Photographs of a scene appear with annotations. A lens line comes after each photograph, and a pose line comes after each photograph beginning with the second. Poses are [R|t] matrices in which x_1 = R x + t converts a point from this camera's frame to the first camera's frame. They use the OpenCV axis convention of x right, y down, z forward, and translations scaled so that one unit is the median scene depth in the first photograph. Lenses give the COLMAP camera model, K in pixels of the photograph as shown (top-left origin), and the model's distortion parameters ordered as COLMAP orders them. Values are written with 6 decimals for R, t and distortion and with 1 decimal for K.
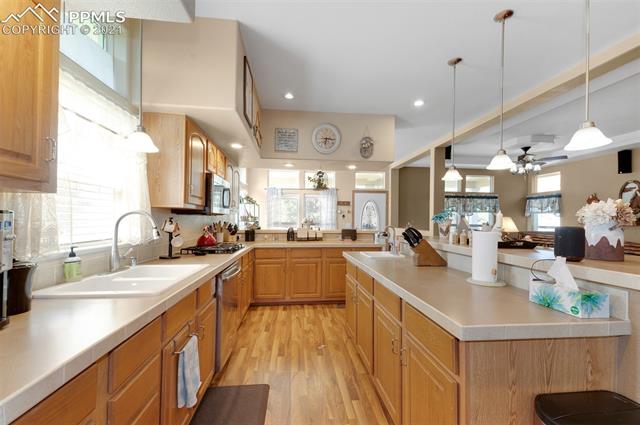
lens RADIAL K [[280.4, 0, 316.9], [0, 280.4, 216.5], [0, 0, 1]] dist [0.023940, -0.005476]
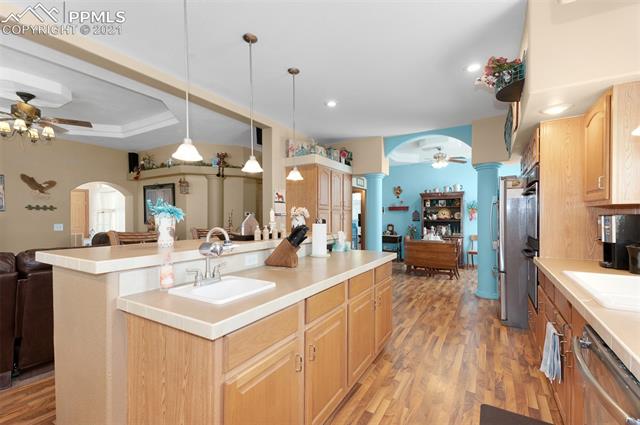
lens RADIAL K [[280.4, 0, 321.3], [0, 280.4, 217.6], [0, 0, 1]] dist [0.023940, -0.005476]
pose [[-0.793407, -0.017995, 0.608425, -0.078163], [-0.021707, 0.999764, 0.001263, 0.004281], [-0.608304, -0.012205, -0.793610, 0.489043]]
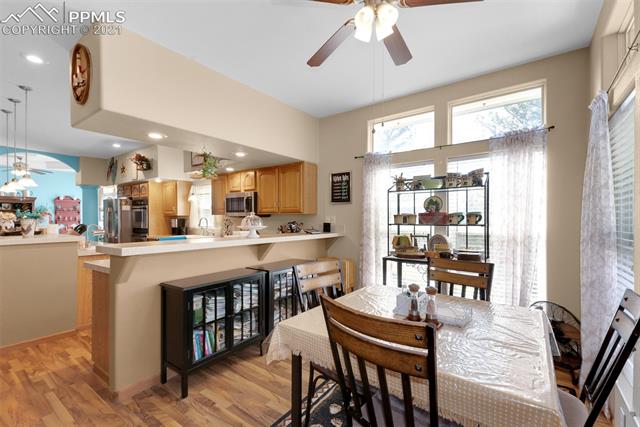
lens RADIAL K [[280.4, 0, 322.3], [0, 280.4, 221.5], [0, 0, 1]] dist [0.023940, -0.005476]
pose [[-0.654045, -0.010069, -0.756389, 0.209521], [0.000665, 0.999903, -0.013886, 0.015378], [0.756456, -0.009585, -0.653975, 0.978903]]
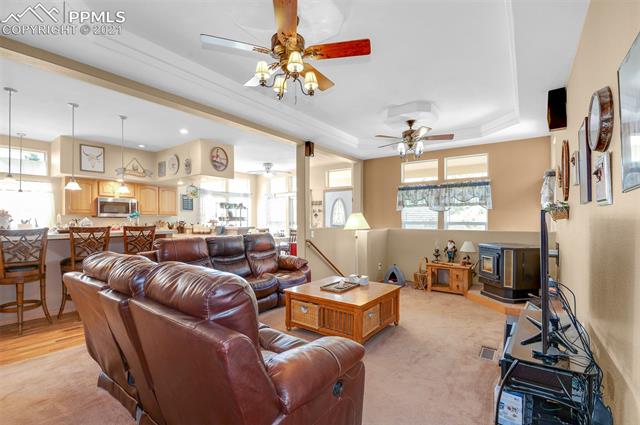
lens RADIAL K [[280.4, 0, 318.8], [0, 280.4, 215.0], [0, 0, 1]] dist [0.023940, -0.005476]
pose [[0.743482, -0.023257, -0.668351, 0.840683], [0.019906, 0.999722, -0.012644, 0.013016], [0.668459, -0.003904, 0.743739, 0.207713]]
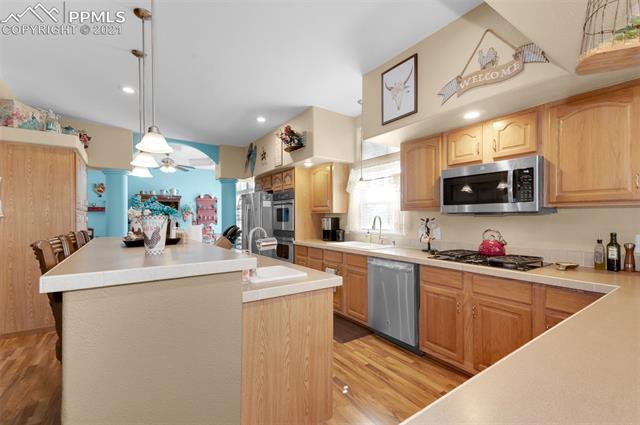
lens RADIAL K [[280.4, 0, 318.8], [0, 280.4, 217.5], [0, 0, 1]] dist [0.023940, -0.005476]
pose [[-0.871427, -0.017838, -0.490200, 0.168835], [-0.006435, 0.999668, -0.024938, 0.010410], [0.490483, -0.018578, -0.871253, 0.612007]]
